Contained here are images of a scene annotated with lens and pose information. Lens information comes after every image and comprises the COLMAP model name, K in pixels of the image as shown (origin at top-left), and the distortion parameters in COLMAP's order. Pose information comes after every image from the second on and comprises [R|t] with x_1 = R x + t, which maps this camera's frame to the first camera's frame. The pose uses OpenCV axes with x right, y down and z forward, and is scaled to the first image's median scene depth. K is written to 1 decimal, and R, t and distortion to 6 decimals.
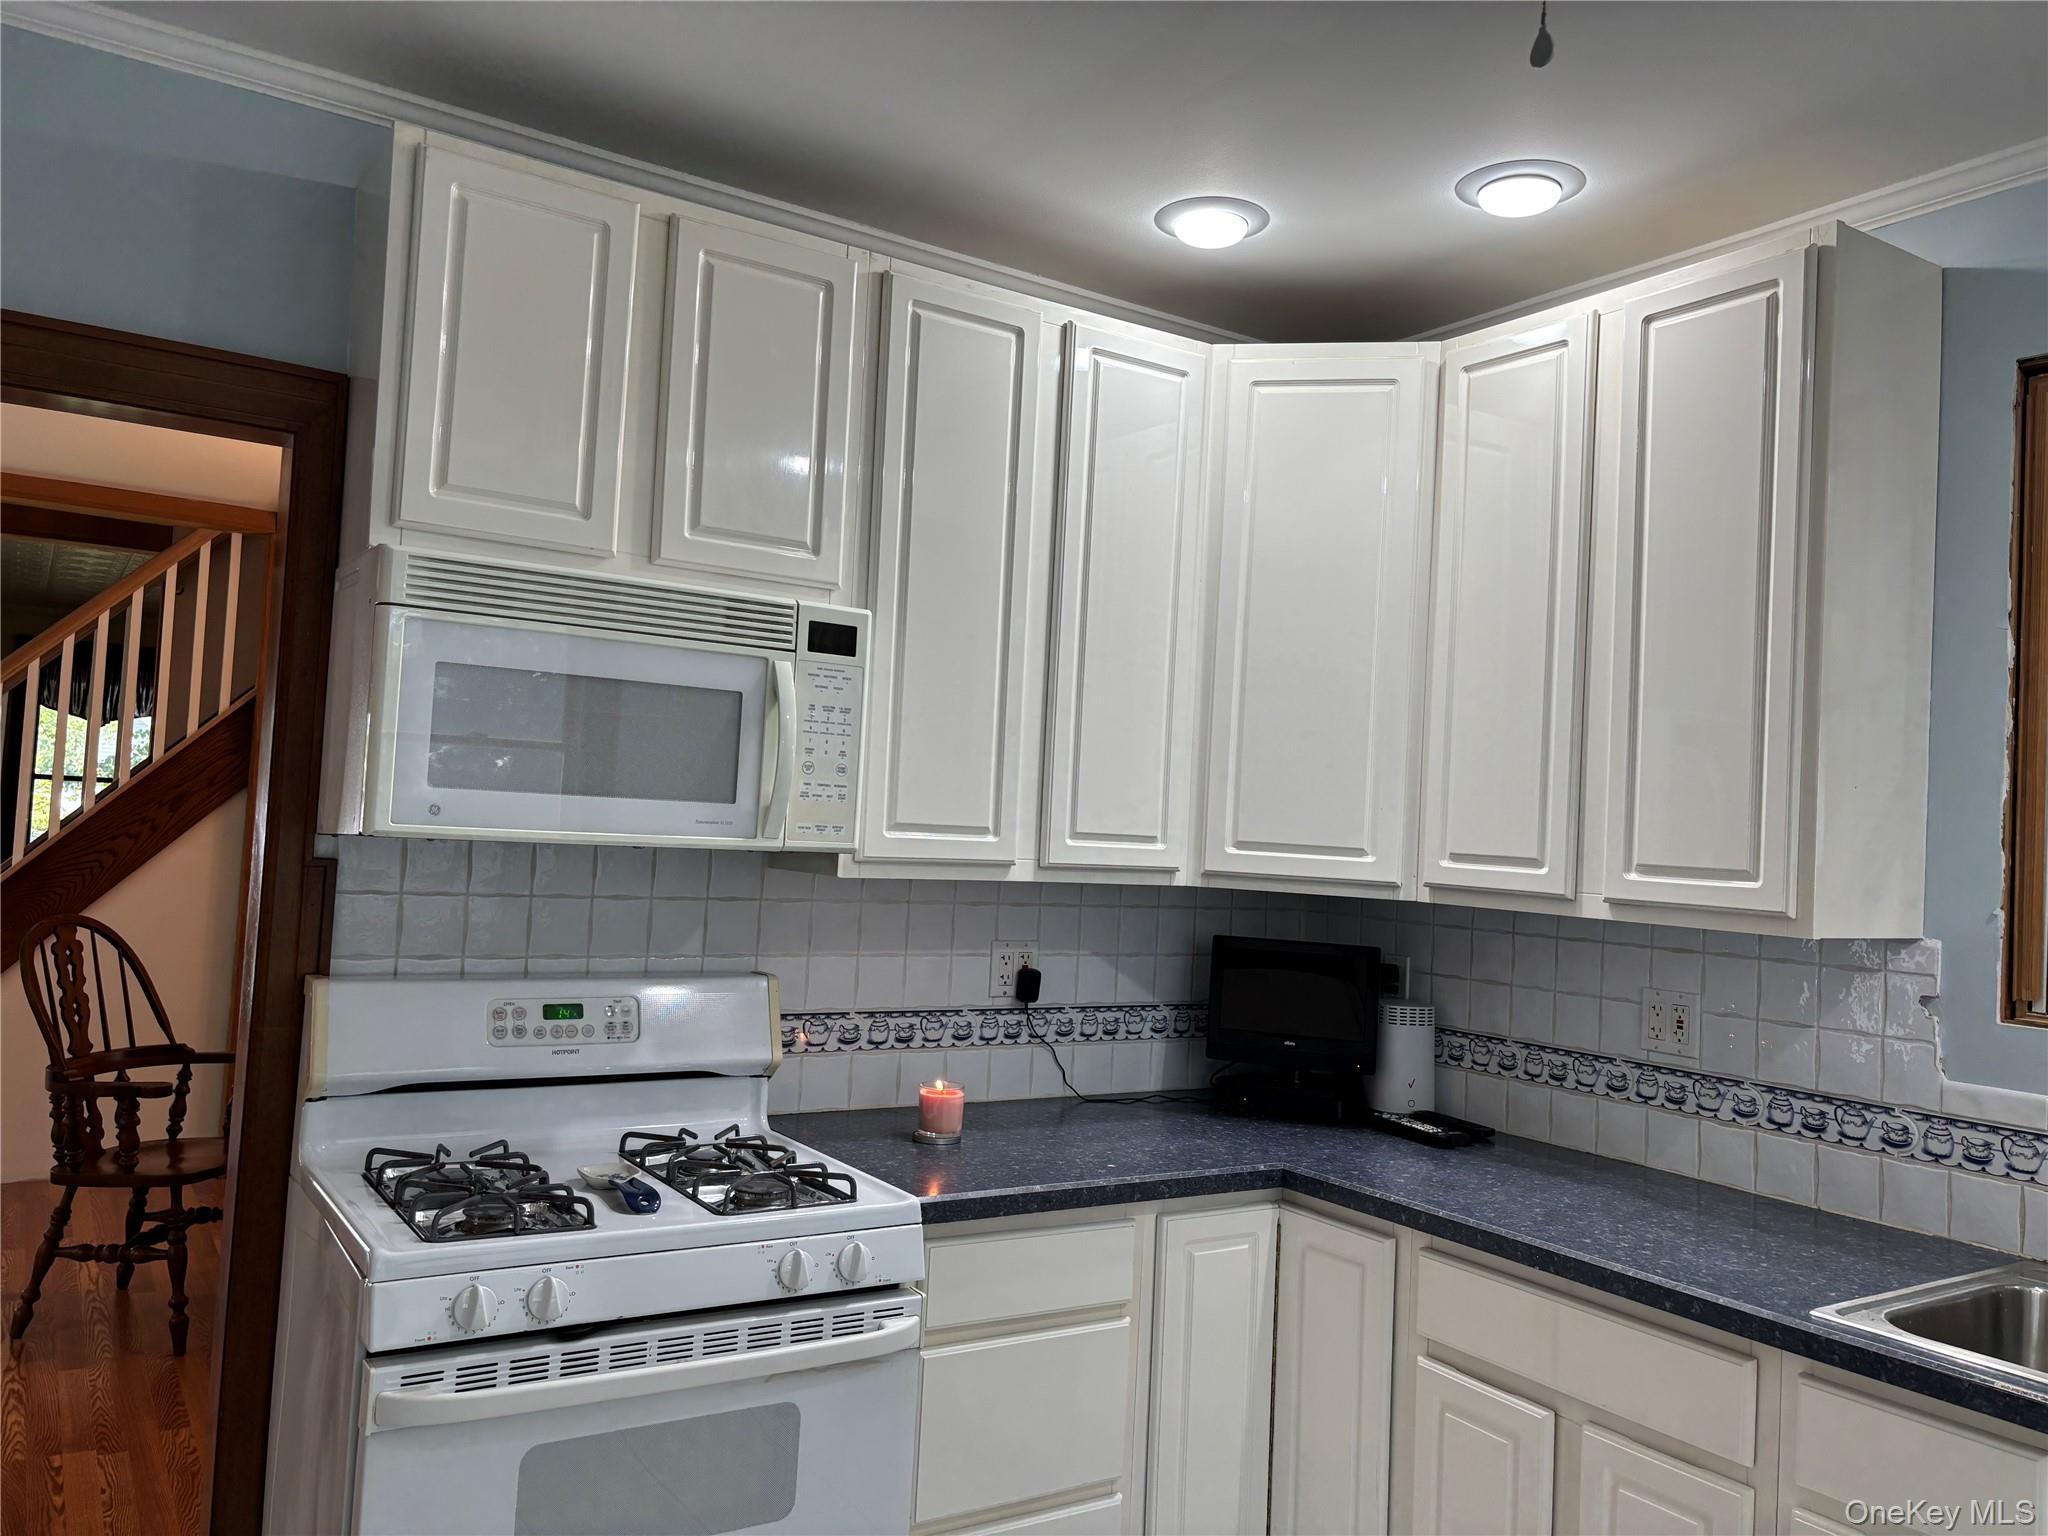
lens RADIAL K [[1559.5, 0, 1011.7], [0, 1559.5, 766.2], [0, 0, 1]] dist [0.052871, -0.048272]
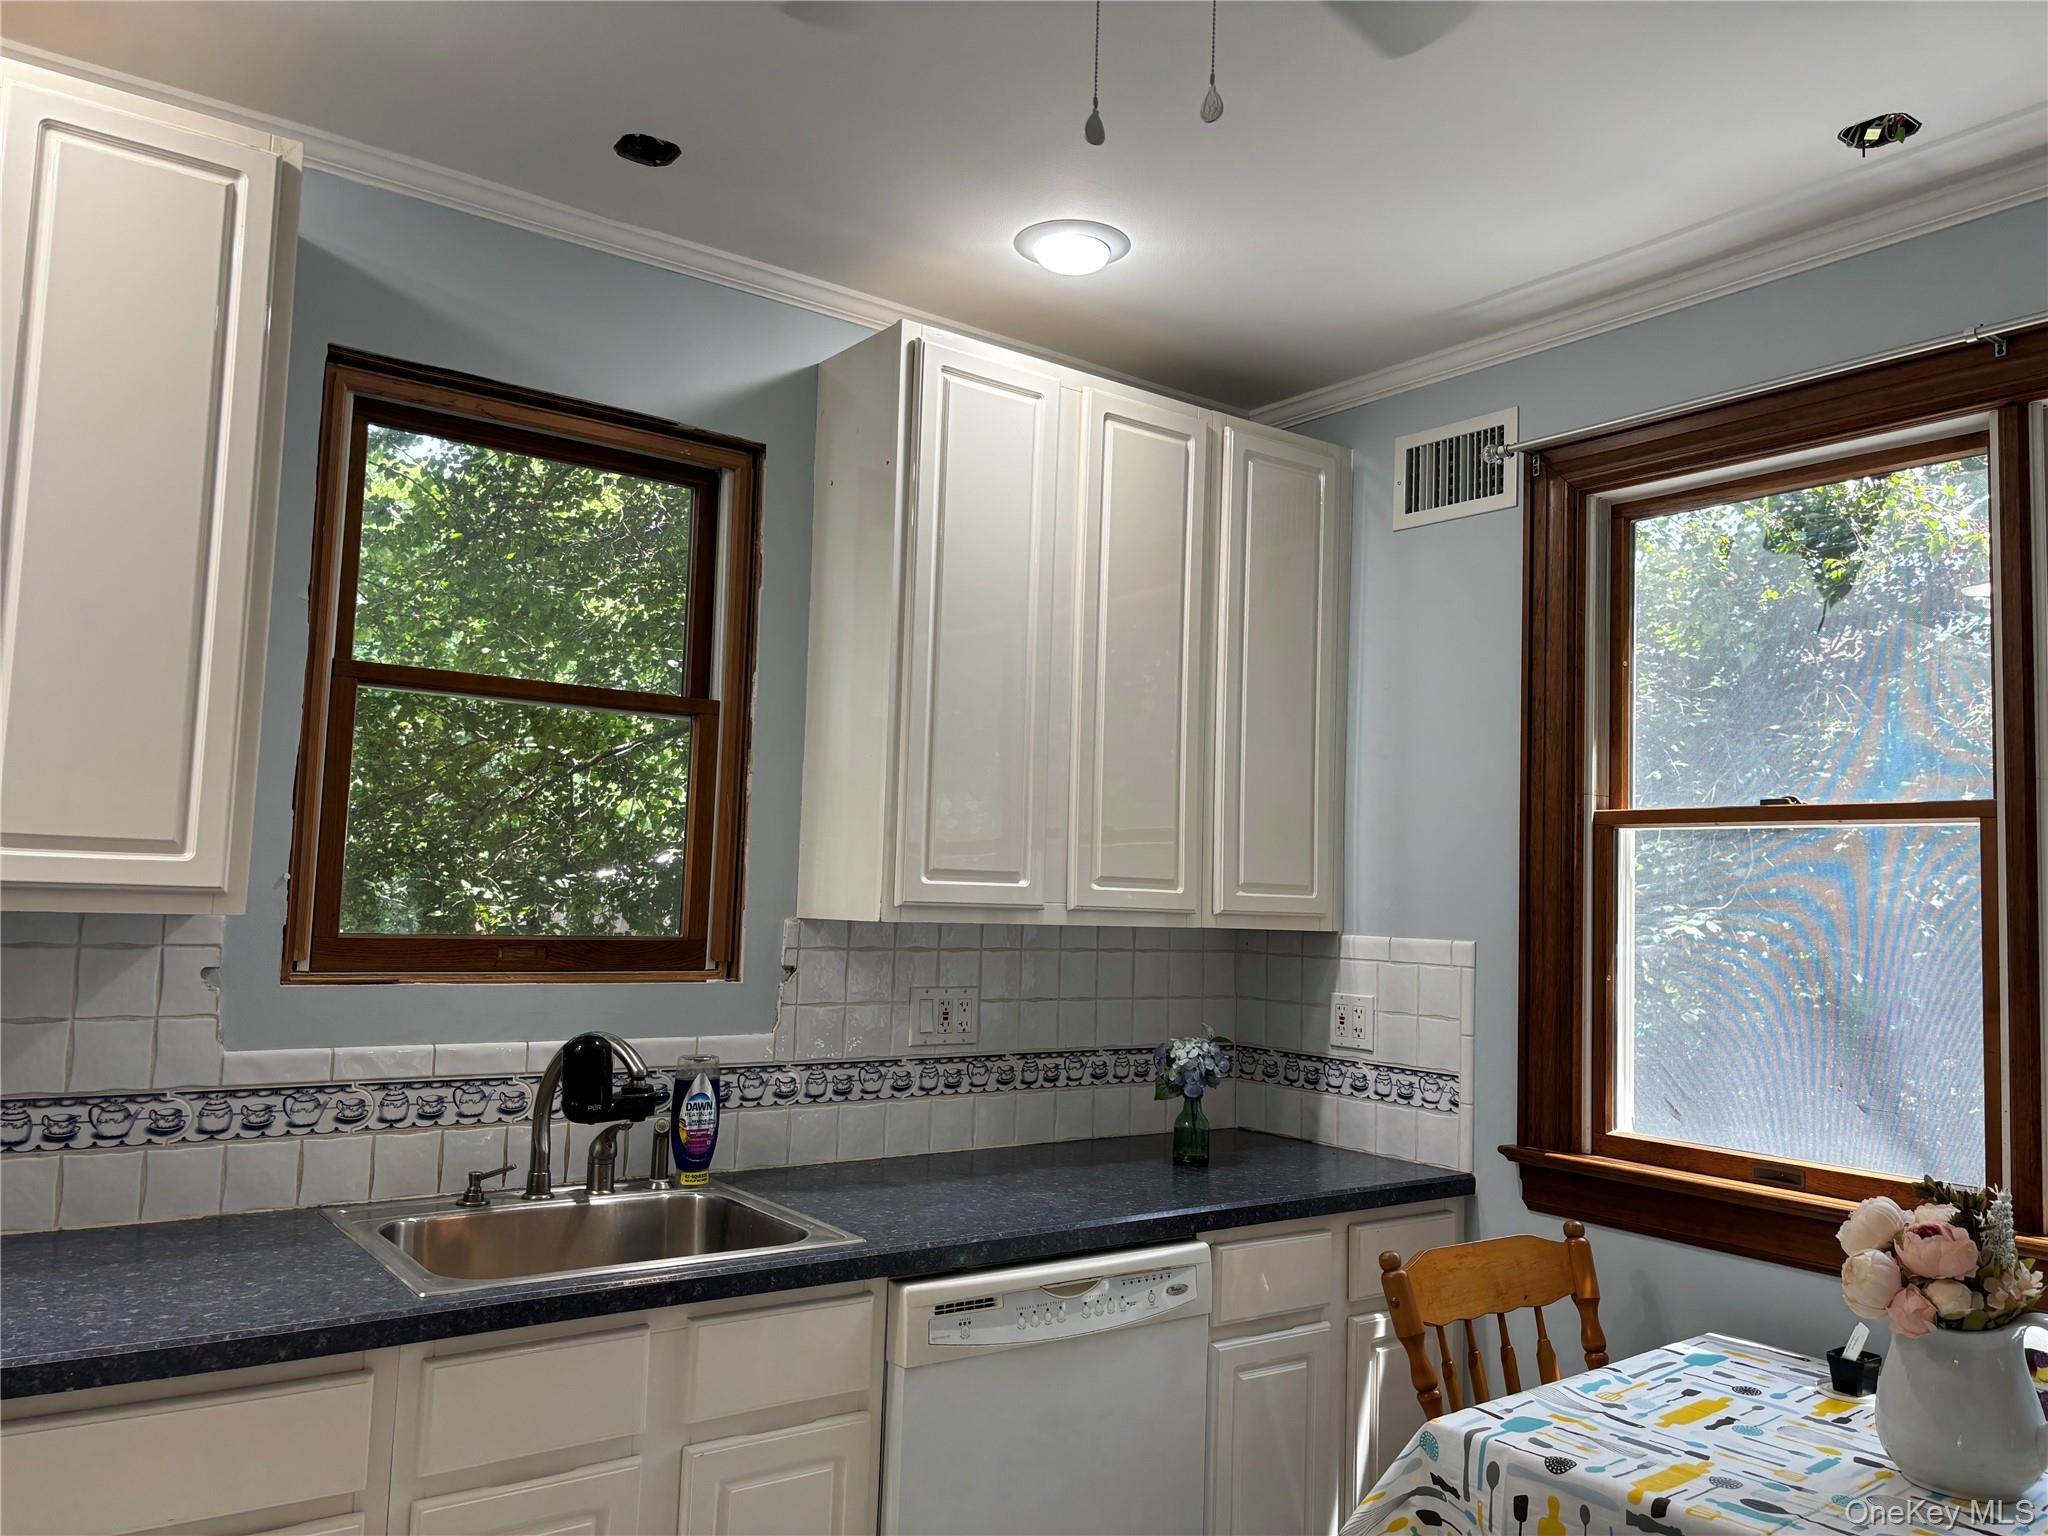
lens RADIAL K [[1559.5, 0, 1017.3], [0, 1559.5, 760.7], [0, 0, 1]] dist [0.052871, -0.048272]
pose [[-0.059258, 0.032744, 0.997706, -0.385310], [-0.074830, 0.996504, -0.037149, 0.018998], [-0.995434, -0.076860, -0.056600, 0.551580]]
